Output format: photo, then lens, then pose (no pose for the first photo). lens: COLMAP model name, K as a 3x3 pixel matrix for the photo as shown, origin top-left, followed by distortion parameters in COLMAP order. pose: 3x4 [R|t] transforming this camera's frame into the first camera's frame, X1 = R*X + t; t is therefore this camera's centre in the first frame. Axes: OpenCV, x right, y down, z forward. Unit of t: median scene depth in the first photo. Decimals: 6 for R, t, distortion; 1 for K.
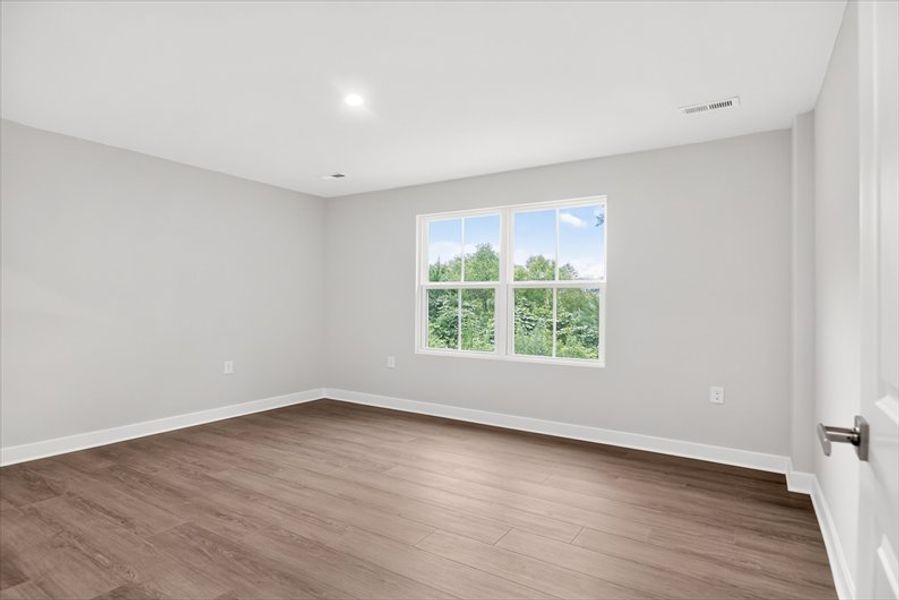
lens RADIAL K [[487.7, 0, 445.9], [0, 487.7, 304.5], [0, 0, 1]] dist [-0.005298, -0.001747]
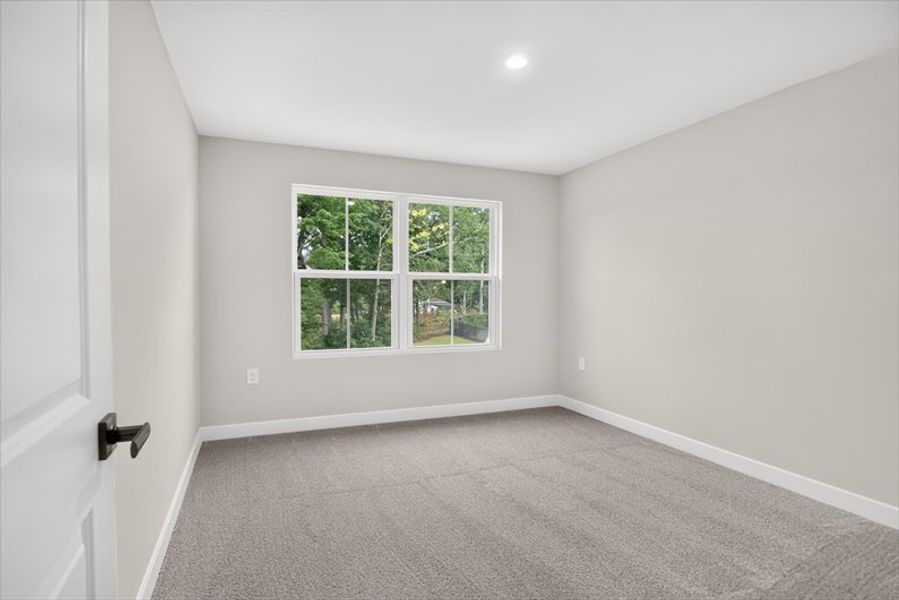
lens RADIAL K [[487.7, 0, 445.9], [0, 487.7, 304.5], [0, 0, 1]] dist [-0.005298, -0.001747]
pose [[0.560560, -0.026186, 0.827699, -0.633628], [0.008429, 0.999629, 0.025916, -0.007876], [-0.828071, -0.007551, 0.560573, 0.389701]]
